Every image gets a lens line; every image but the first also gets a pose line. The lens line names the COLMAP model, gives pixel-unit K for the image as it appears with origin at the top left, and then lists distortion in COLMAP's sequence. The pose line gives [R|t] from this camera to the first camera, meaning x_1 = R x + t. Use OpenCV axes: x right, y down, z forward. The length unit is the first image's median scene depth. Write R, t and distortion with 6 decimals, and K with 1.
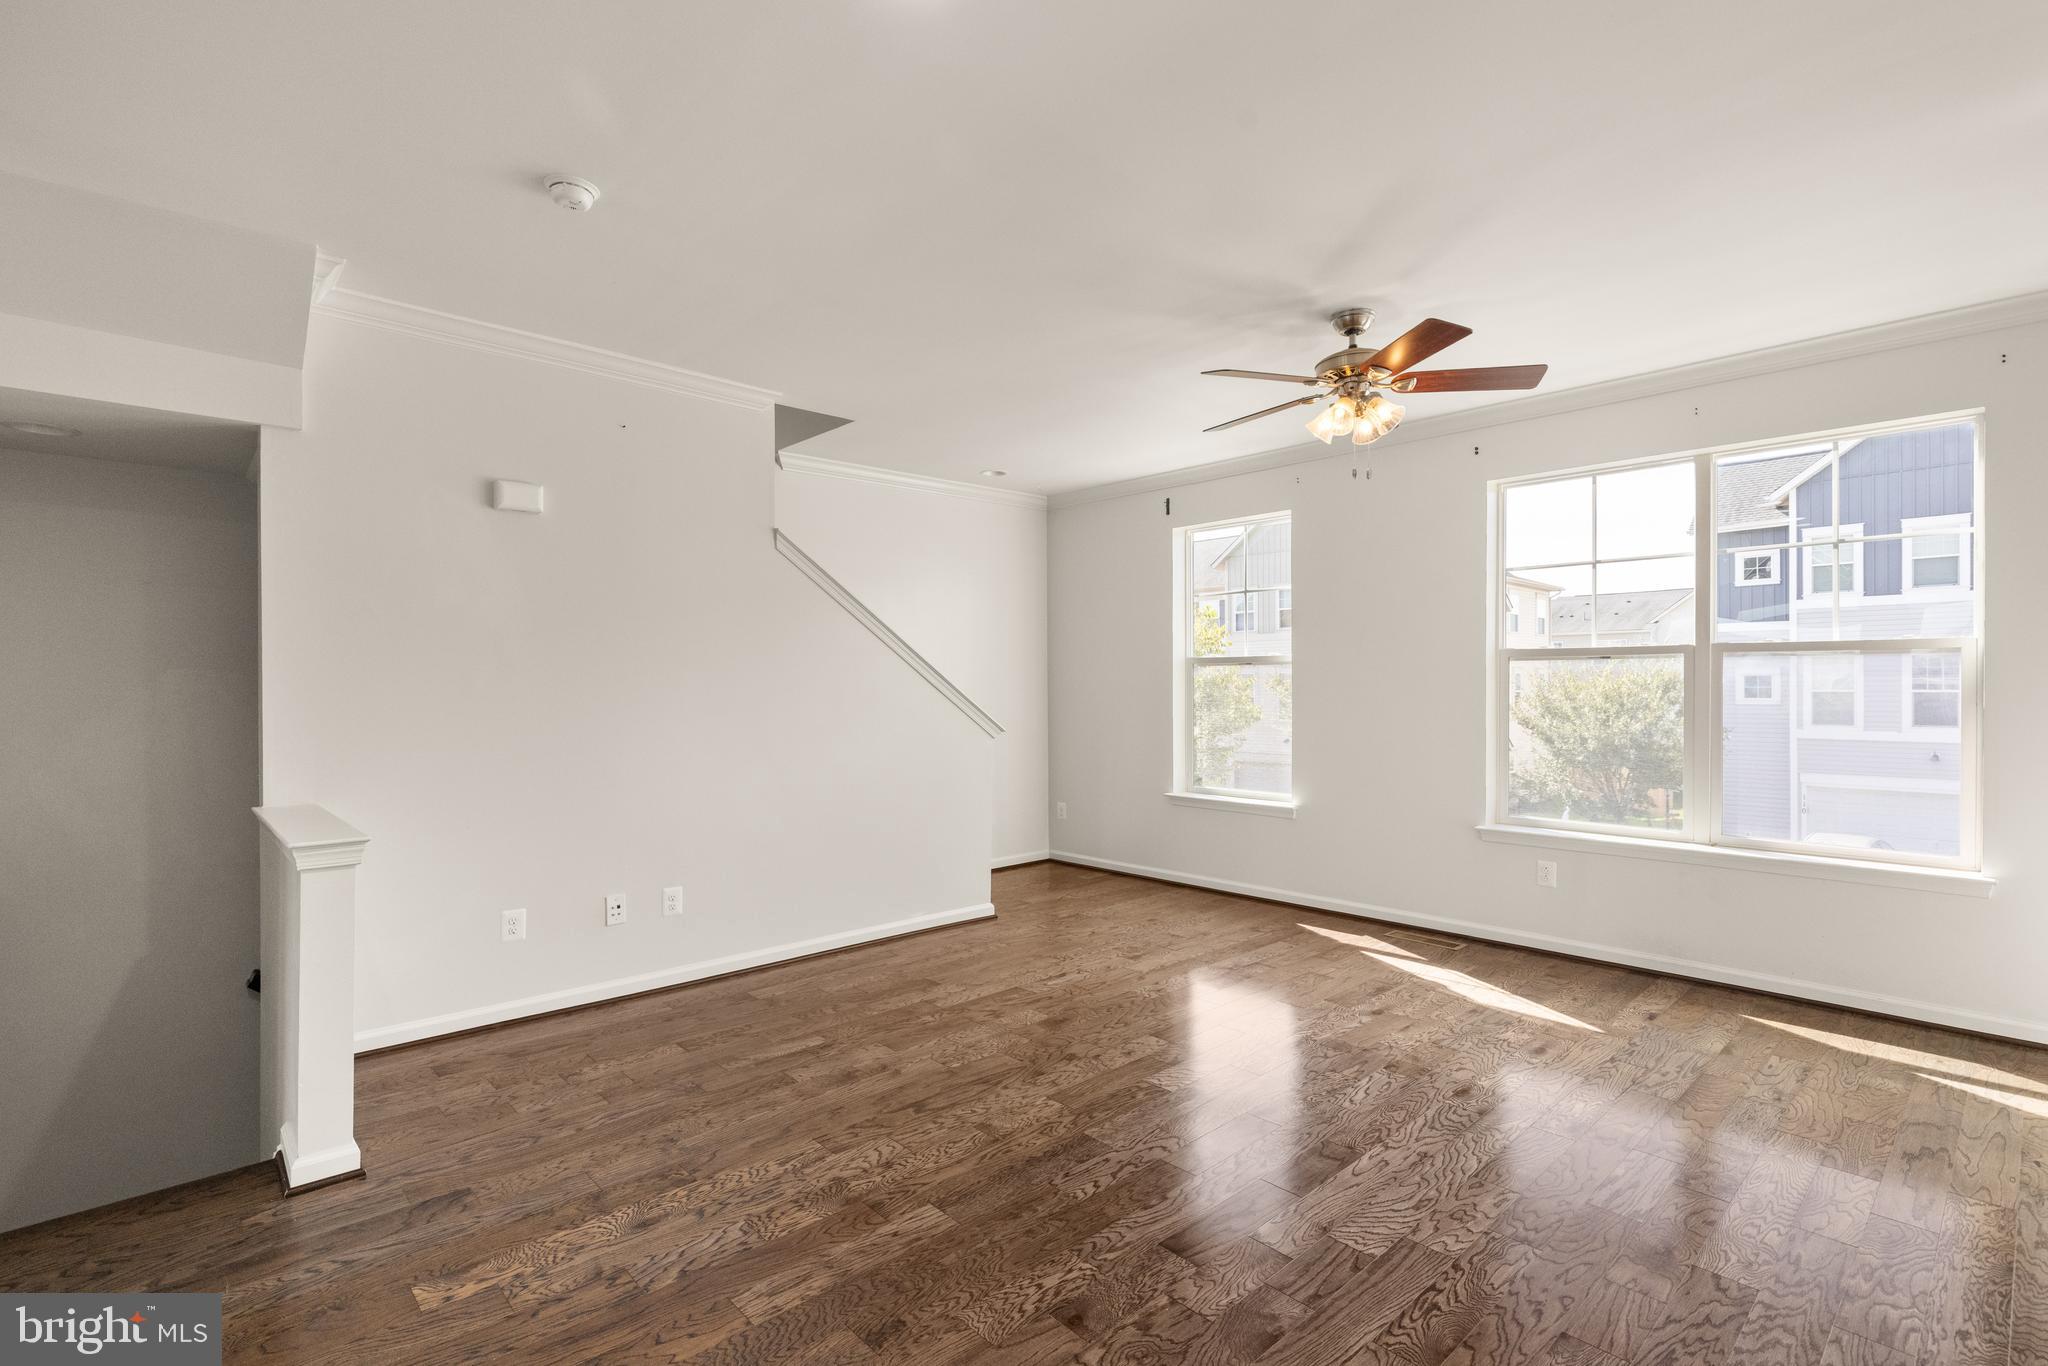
lens RADIAL K [[952.1, 0, 1024.0], [0, 952.1, 683.0], [0, 0, 1]] dist [-0.003664, 0.000528]
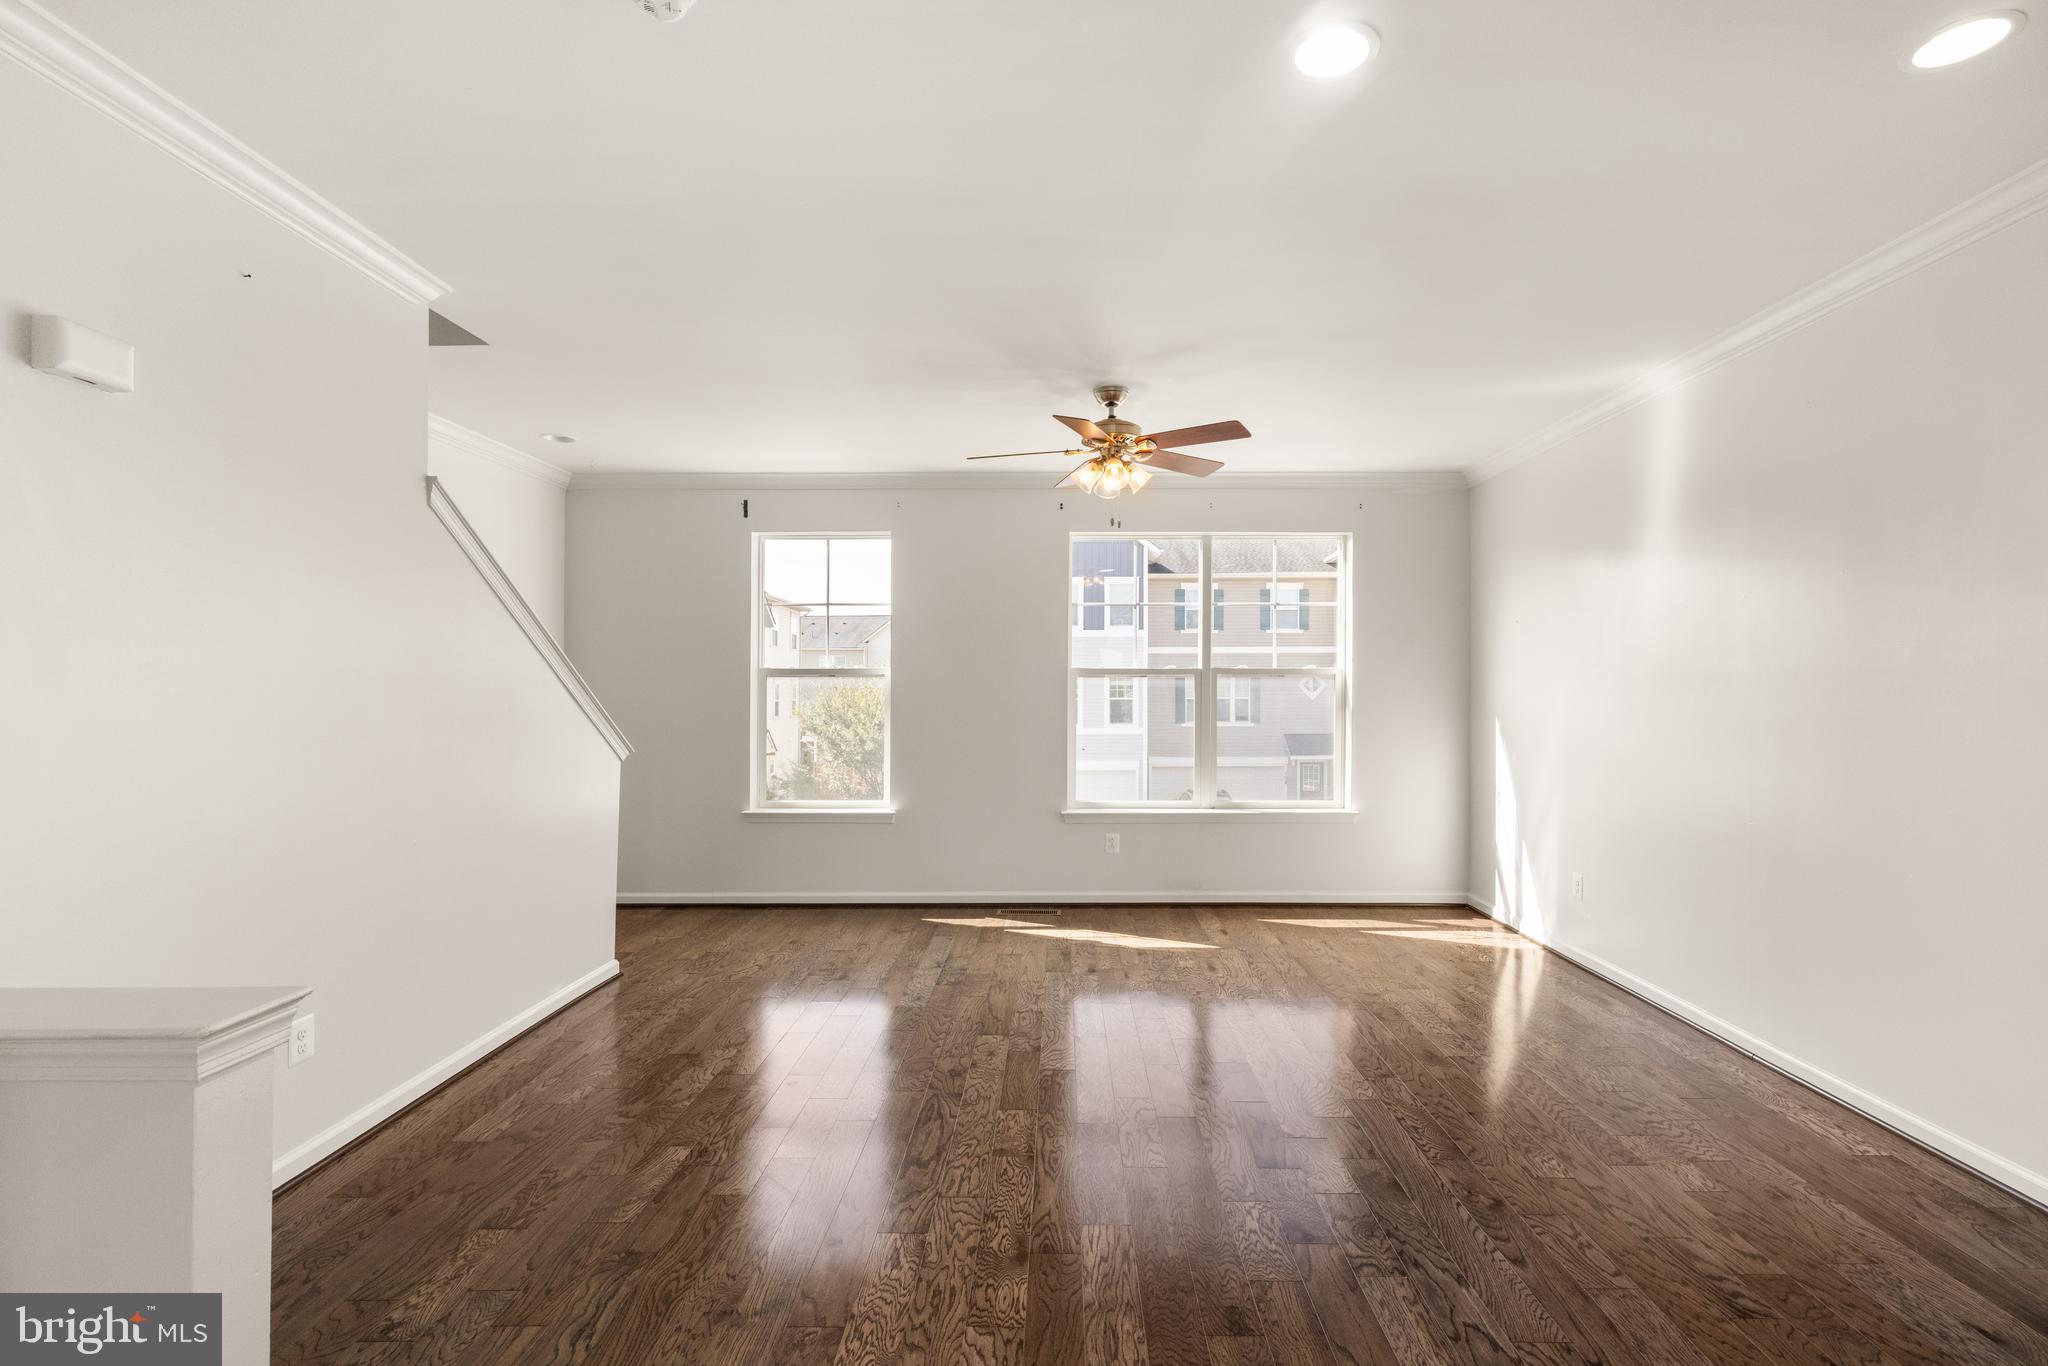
lens RADIAL K [[940.8, 0, 1056.7], [0, 940.8, 685.3], [0, 0, 1]] dist [-0.003904, 0.000185]
pose [[0.684093, 0.007266, 0.729359, -0.529572], [-0.001813, 0.999964, -0.008261, -0.003648], [-0.729393, 0.004328, 0.684082, 0.220892]]
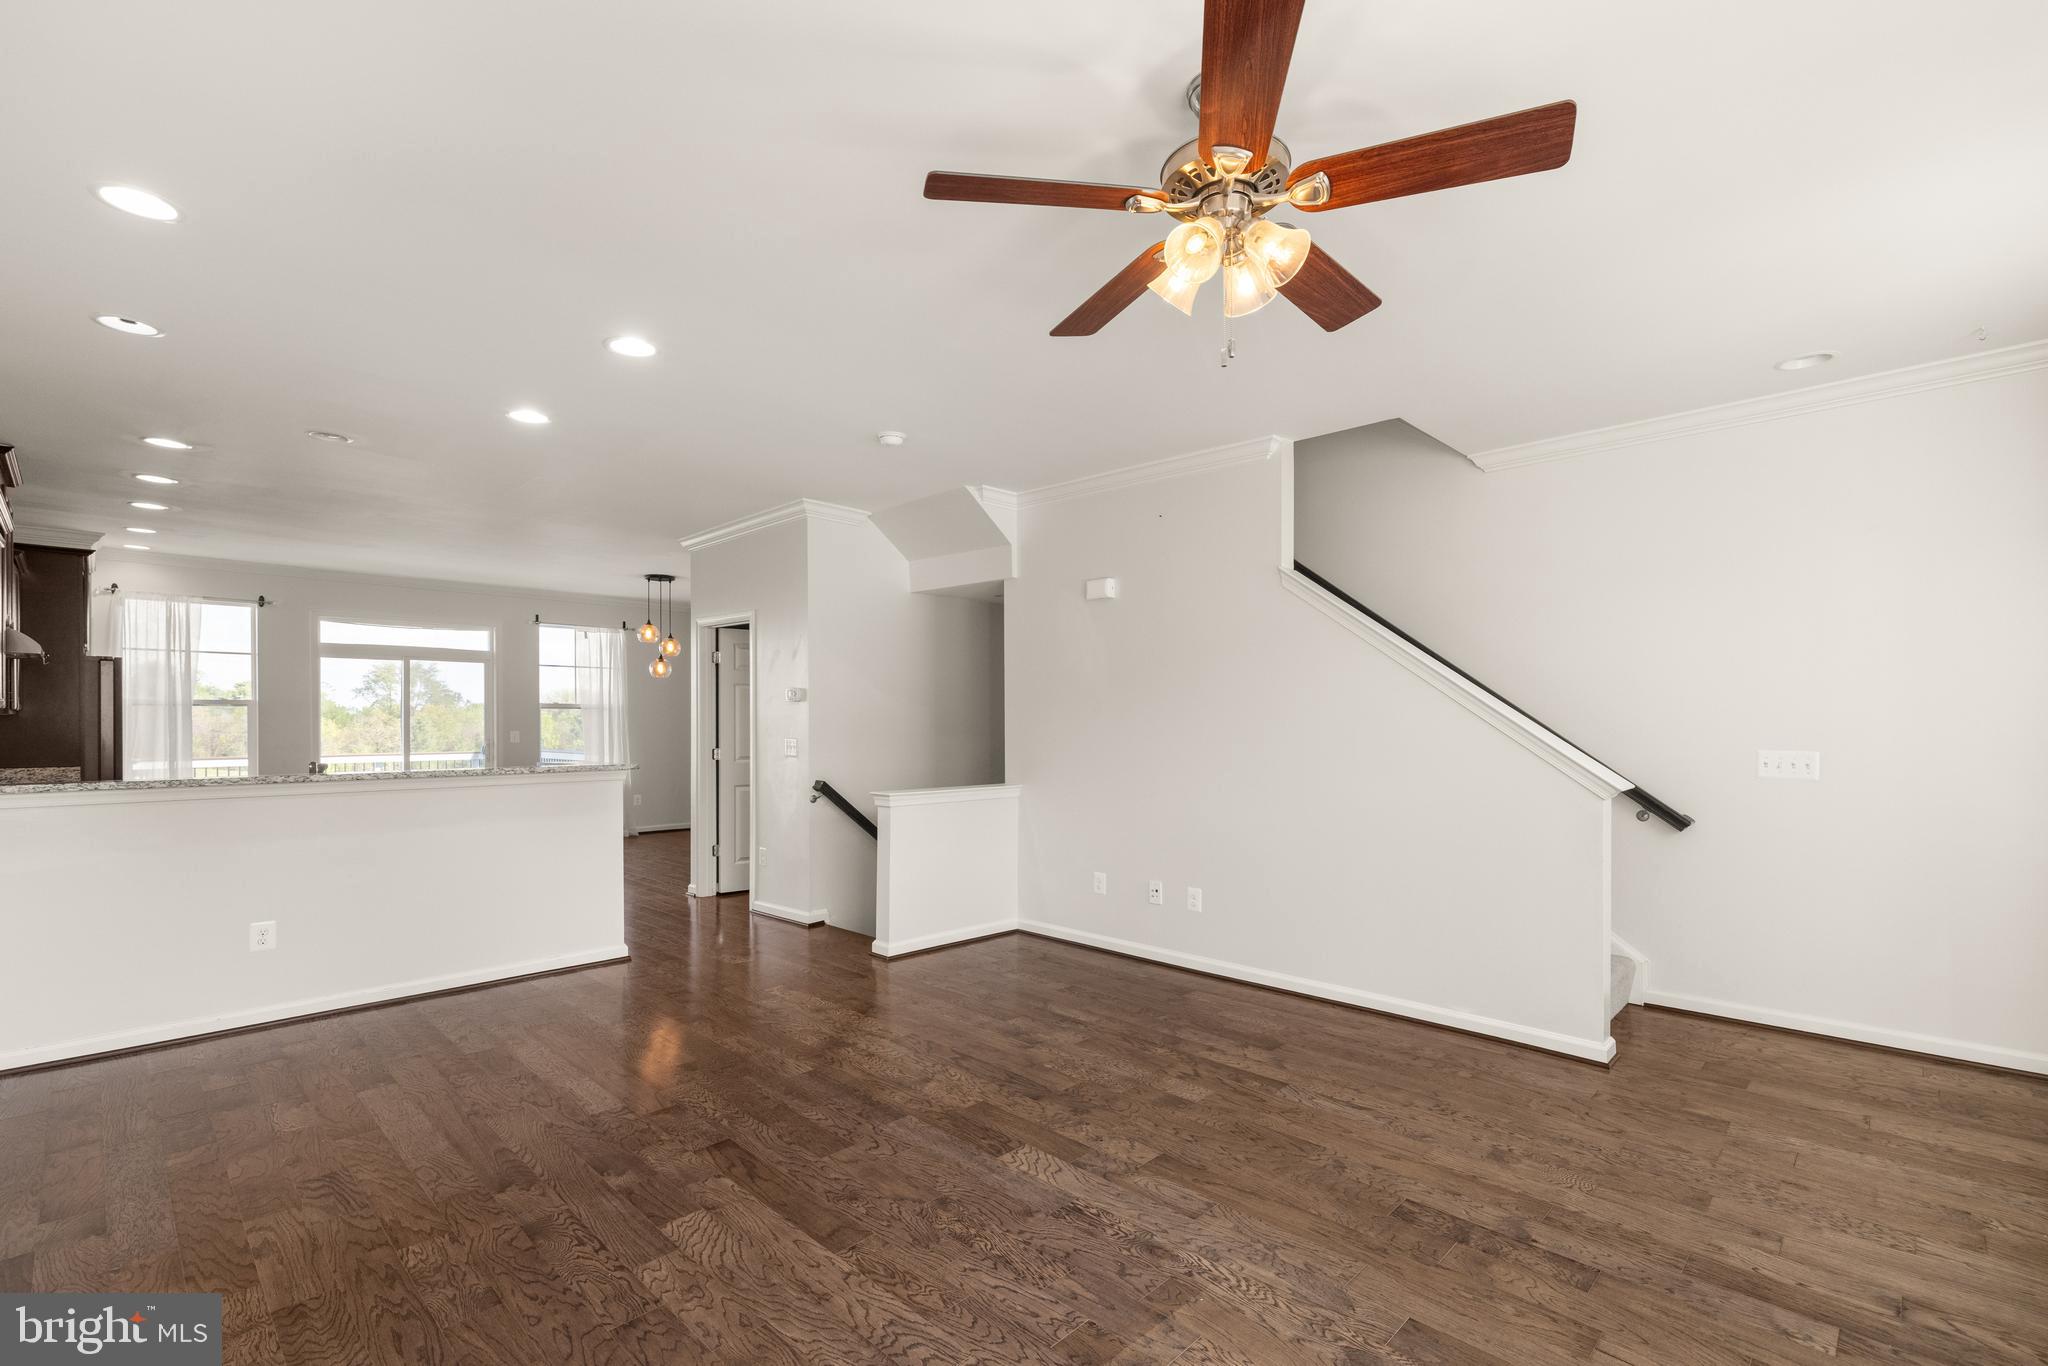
lens RADIAL K [[916.8, 0, 1012.4], [0, 916.8, 722.4], [0, 0, 1]] dist [0.001098, 0.000016]
pose [[0.040063, 0.003478, -0.999191, 0.848599], [0.000092, 0.999994, 0.003484, 0.002376], [0.999197, -0.000231, 0.040062, 0.794534]]
